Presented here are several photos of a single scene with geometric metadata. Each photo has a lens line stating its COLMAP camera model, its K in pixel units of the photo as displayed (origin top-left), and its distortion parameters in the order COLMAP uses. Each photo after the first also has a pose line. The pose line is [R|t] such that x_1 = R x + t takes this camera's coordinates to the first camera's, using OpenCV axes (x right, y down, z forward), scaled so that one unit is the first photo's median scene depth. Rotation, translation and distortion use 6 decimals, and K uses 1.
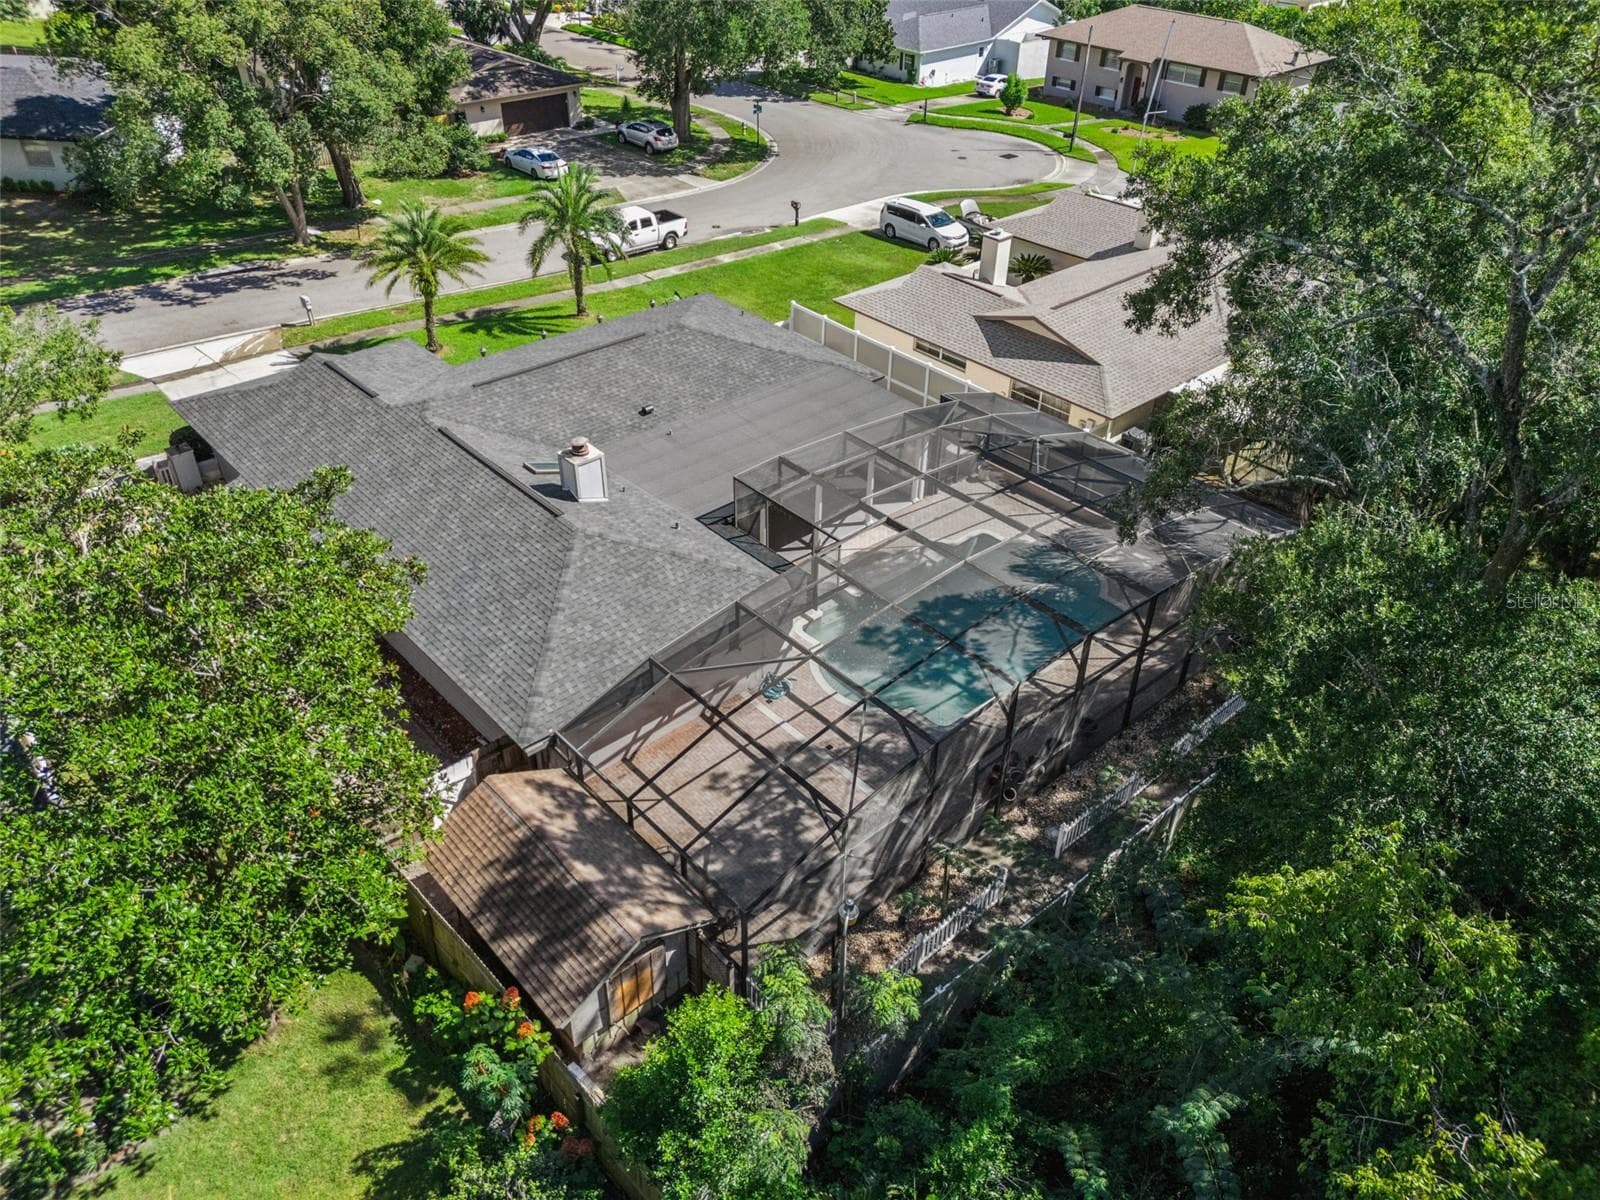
lens RADIAL K [[1164.6, 0, 800.0], [0, 1164.6, 600.0], [0, 0, 1]] dist [0.085667, -0.094035]
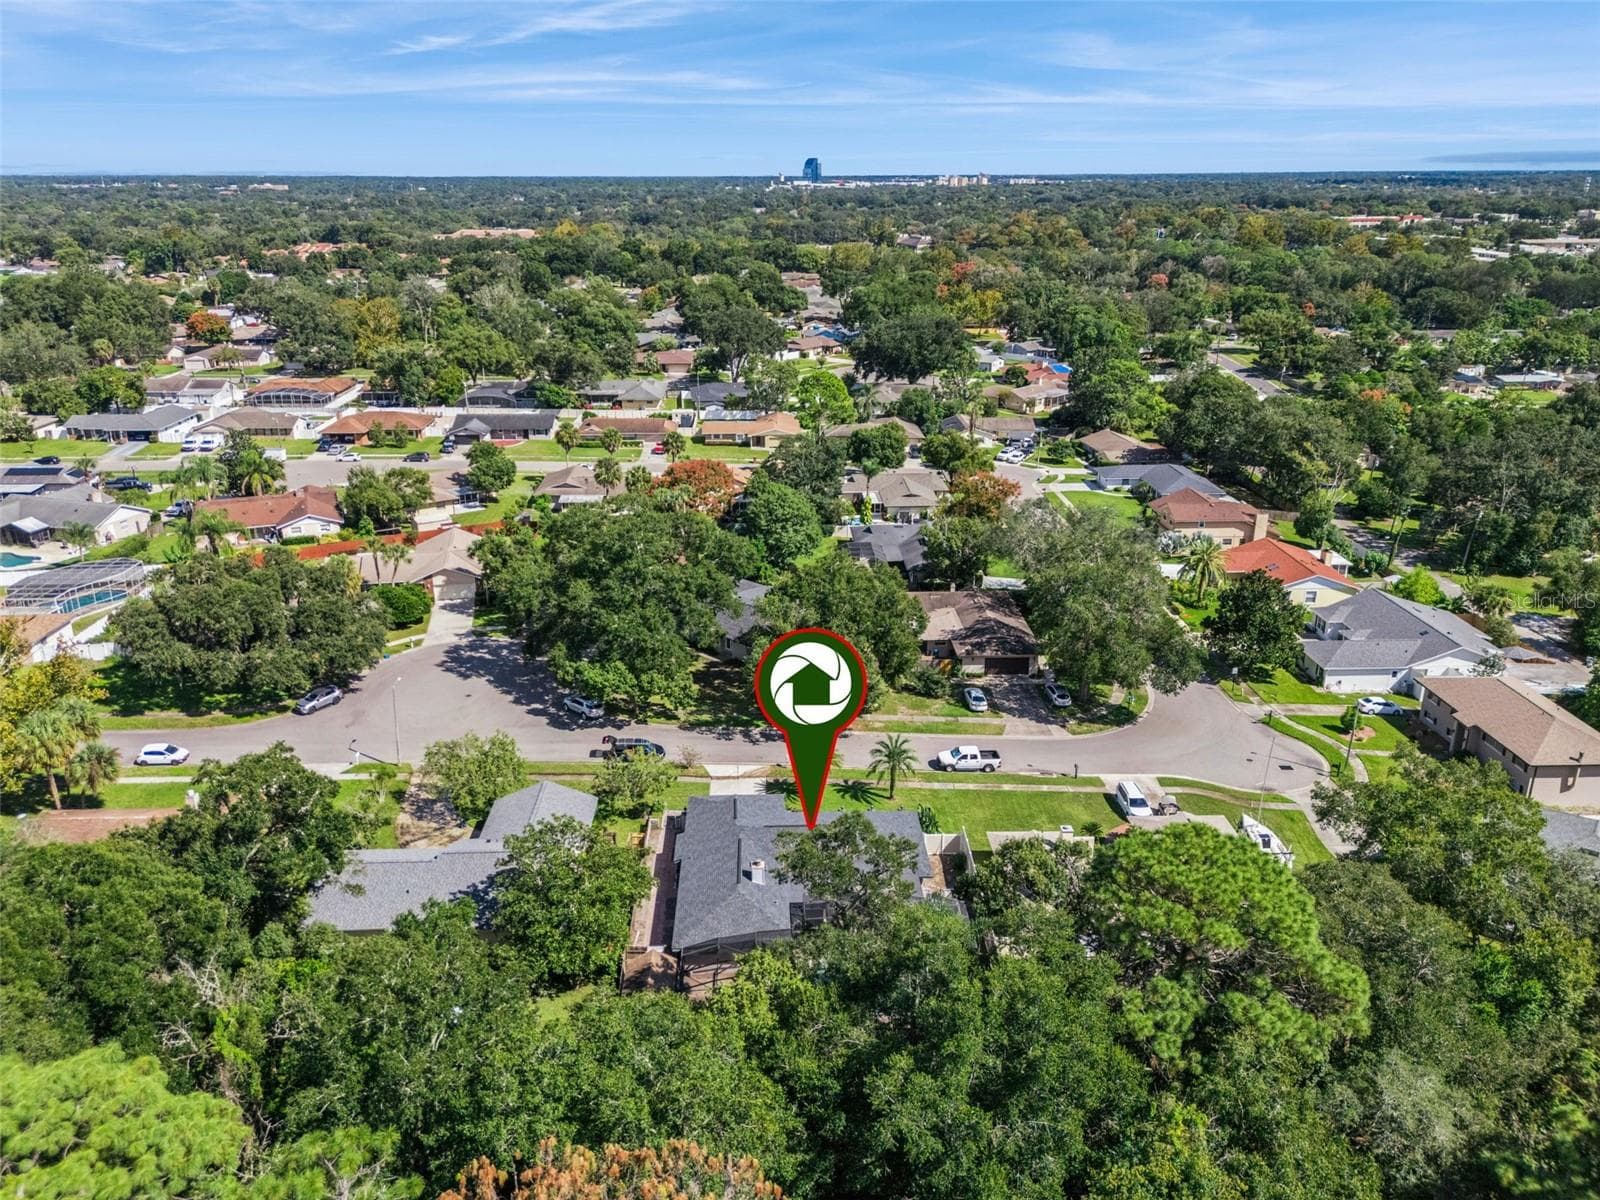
lens RADIAL K [[1164.6, 0, 800.0], [0, 1164.6, 600.0], [0, 0, 1]] dist [0.085667, -0.094035]
pose [[0.772474, 0.195655, -0.604154, 0.711053], [-0.365246, 0.915138, -0.170638, -0.128734], [0.519499, 0.352478, 0.778383, -0.658583]]
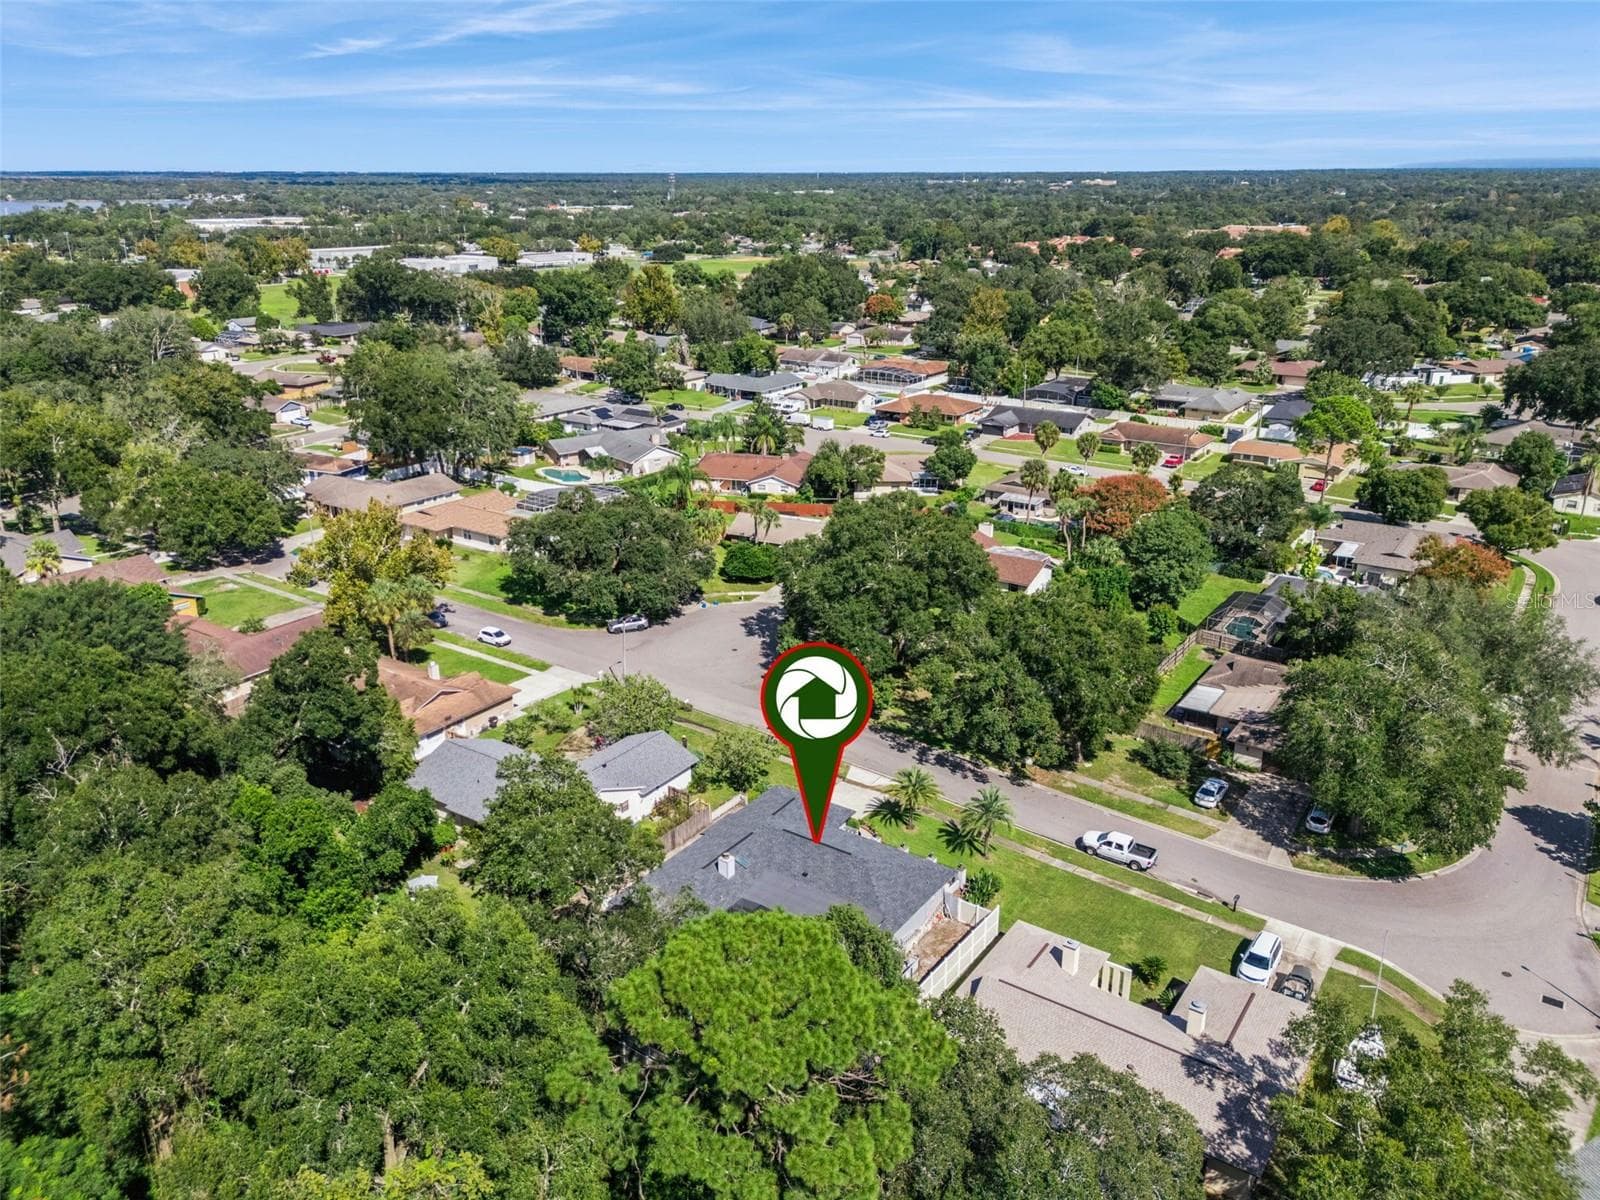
lens RADIAL K [[1164.6, 0, 800.0], [0, 1164.6, 600.0], [0, 0, 1]] dist [0.085667, -0.094035]
pose [[0.250553, 0.311735, -0.916540, 1.096655], [-0.572317, 0.811282, 0.119481, -0.524103], [0.780818, 0.494614, 0.381680, -0.113439]]
